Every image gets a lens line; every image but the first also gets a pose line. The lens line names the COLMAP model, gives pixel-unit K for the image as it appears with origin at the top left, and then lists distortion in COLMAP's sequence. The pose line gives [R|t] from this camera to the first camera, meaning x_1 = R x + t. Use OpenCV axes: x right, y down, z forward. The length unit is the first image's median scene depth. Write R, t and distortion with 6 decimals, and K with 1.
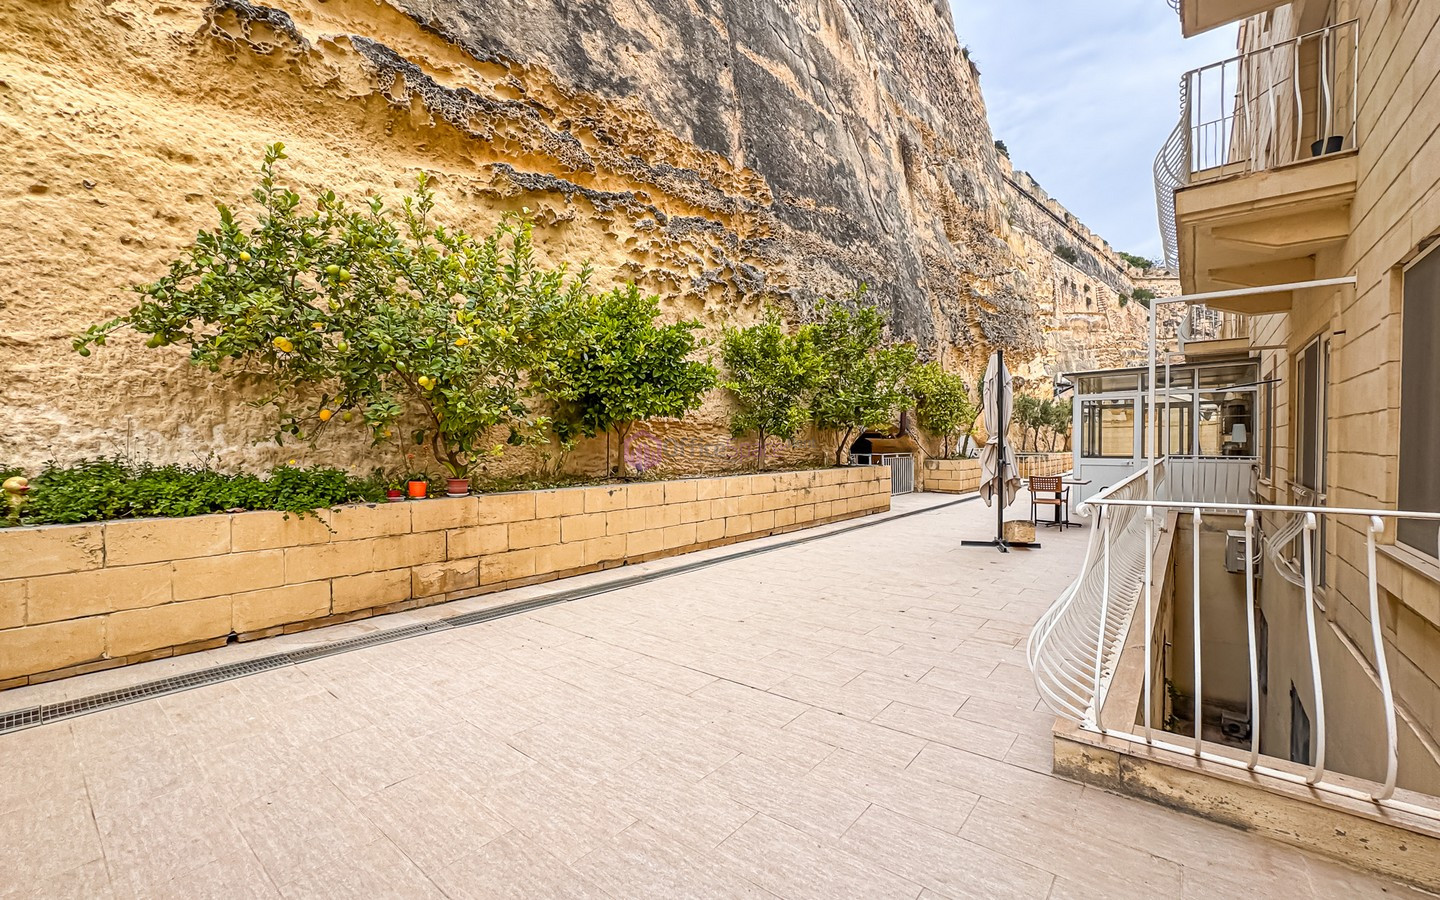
lens RADIAL K [[573.3, 0, 720.0], [0, 573.3, 450.0], [0, 0, 1]] dist [-0.042841, 0.017819]
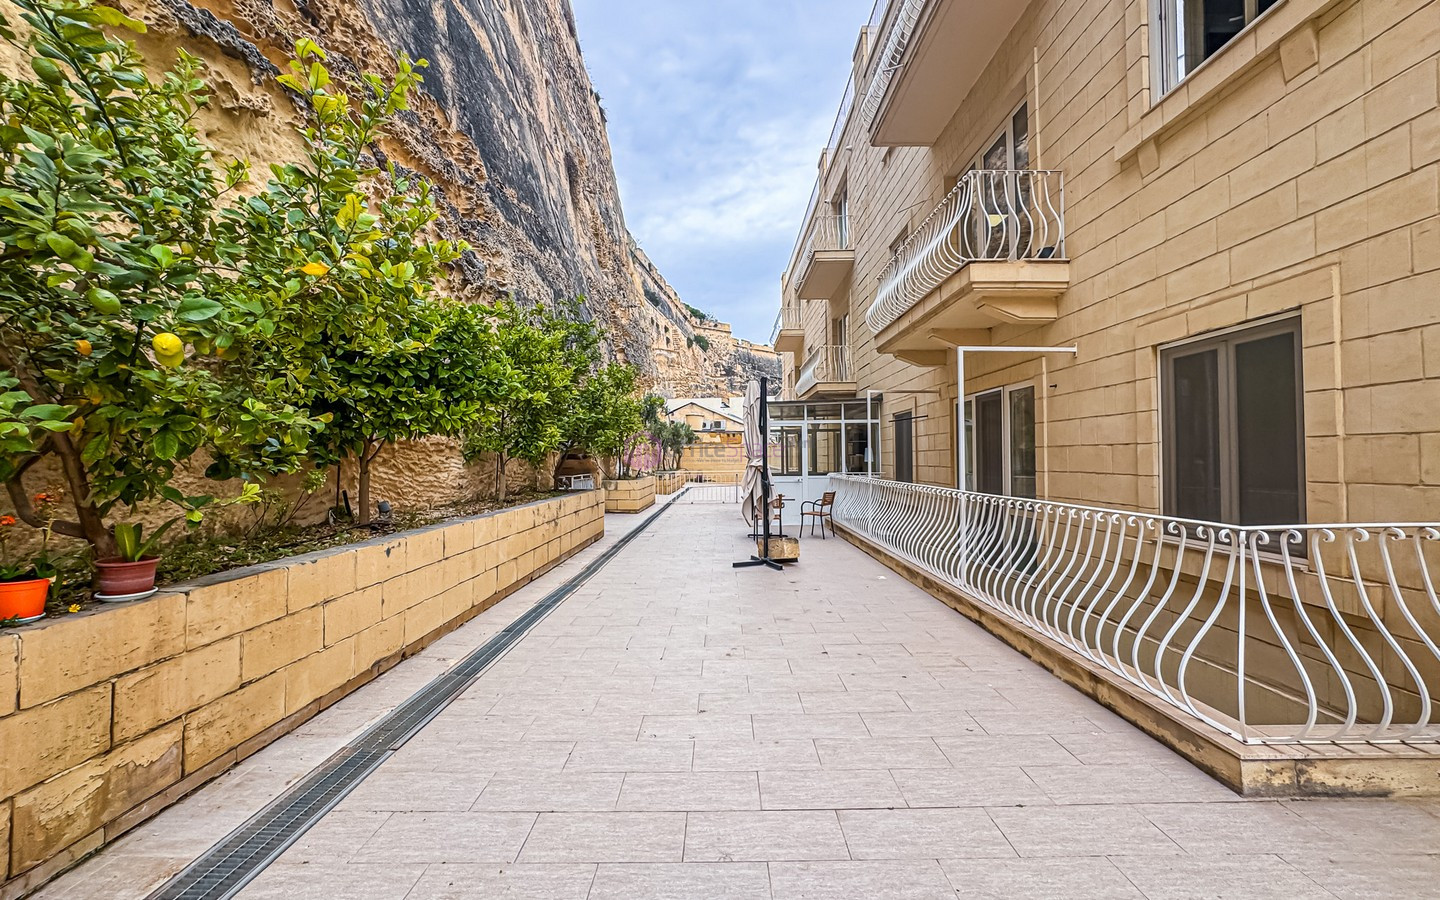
lens RADIAL K [[573.3, 0, 720.0], [0, 573.3, 450.0], [0, 0, 1]] dist [-0.042841, 0.017819]
pose [[0.793475, 0.005423, 0.608579, -0.214840], [0.014837, 0.999491, -0.028252, -0.012196], [-0.608422, 0.031447, 0.792990, 0.203776]]
